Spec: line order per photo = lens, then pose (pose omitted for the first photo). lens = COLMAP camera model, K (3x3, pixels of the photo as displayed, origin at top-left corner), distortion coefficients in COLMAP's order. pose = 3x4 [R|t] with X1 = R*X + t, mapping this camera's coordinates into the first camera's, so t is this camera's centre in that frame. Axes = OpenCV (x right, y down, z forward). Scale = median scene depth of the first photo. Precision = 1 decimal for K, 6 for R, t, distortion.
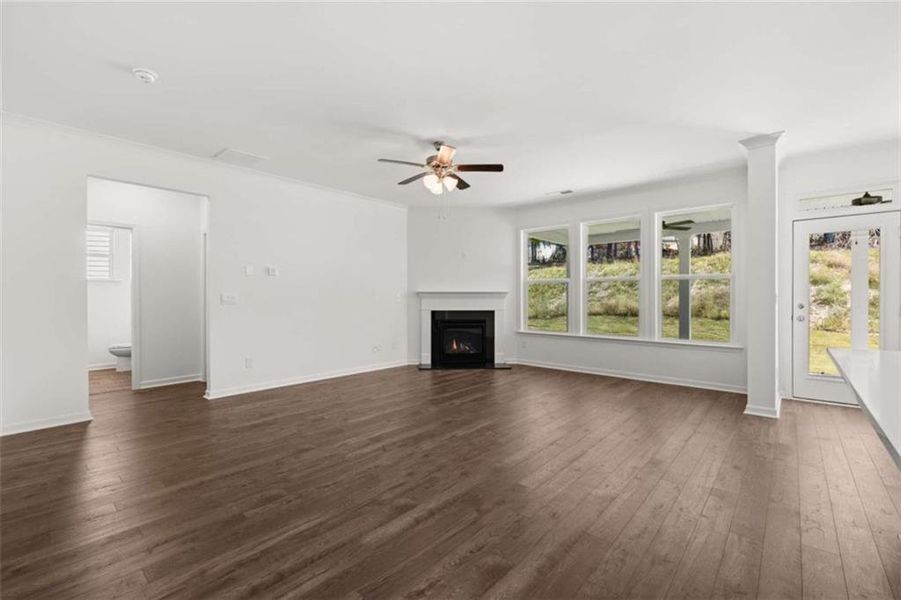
lens RADIAL K [[389.5, 0, 446.0], [0, 389.5, 298.6], [0, 0, 1]] dist [0.000768, 0.000434]
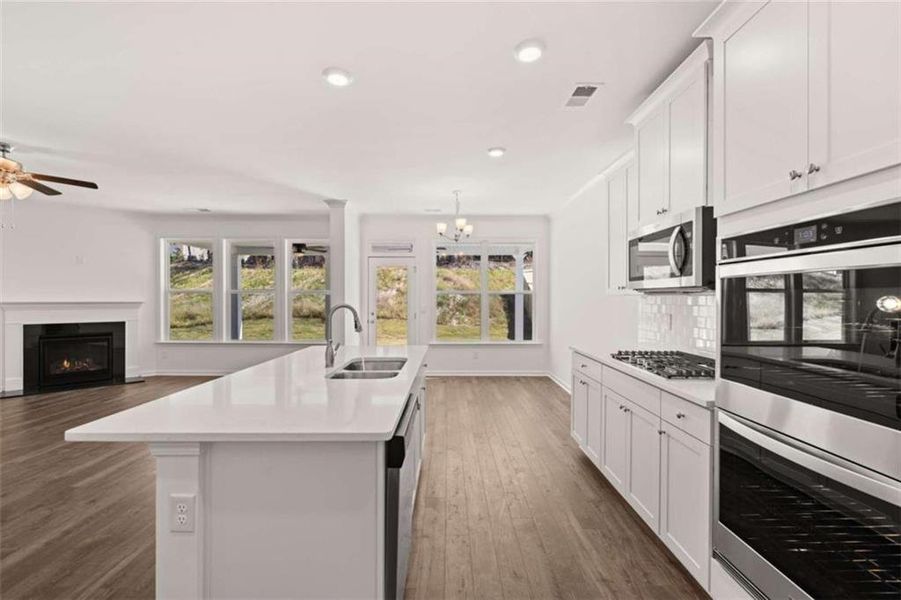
lens RADIAL K [[379.9, 0, 448.3], [0, 379.9, 299.9], [0, 0, 1]] dist [-0.000901, 0.001243]
pose [[0.746094, 0.000286, 0.665840, 0.110870], [-0.002517, 0.999994, 0.002391, -0.029366], [-0.665835, -0.003459, 0.746091, -0.226352]]
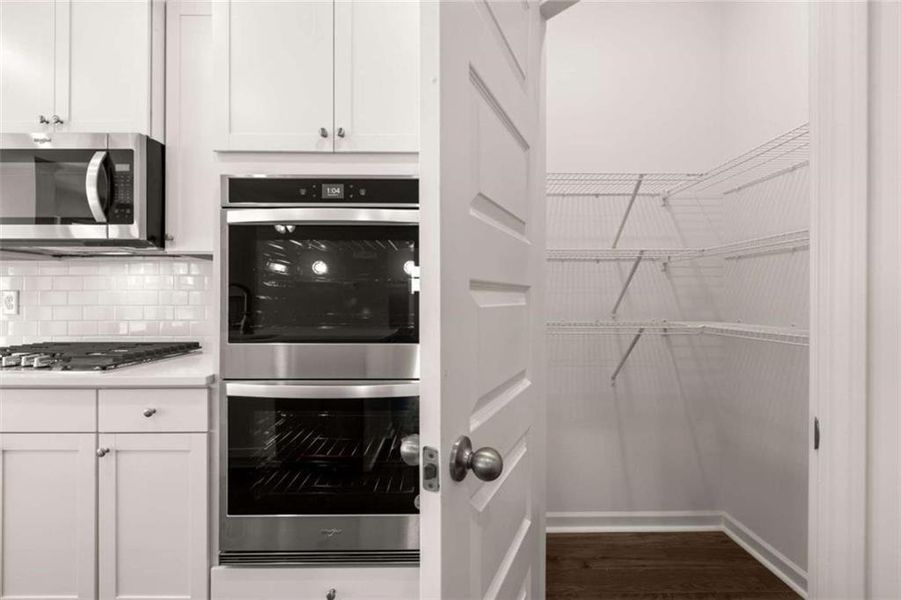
lens RADIAL K [[379.9, 0, 455.6], [0, 379.9, 297.0], [0, 0, 1]] dist [-0.000901, 0.001243]
pose [[-0.674883, 0.010797, 0.737846, 0.173439], [0.005791, 0.999940, -0.009336, 0.000679], [-0.737902, -0.002027, -0.674905, -0.105947]]
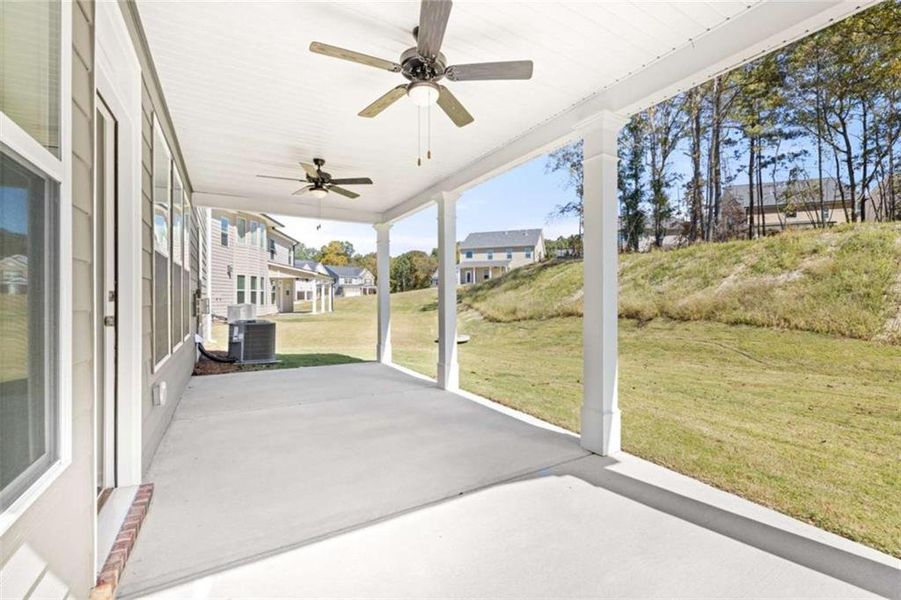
lens RADIAL K [[379.9, 0, 453.1], [0, 379.9, 300.4], [0, 0, 1]] dist [-0.000901, 0.001243]
pose [[0.956388, 0.008522, -0.291975, 1.104168], [-0.008781, 0.999961, 0.000423, 0.040366], [0.291967, 0.002160, 0.956426, 0.584167]]
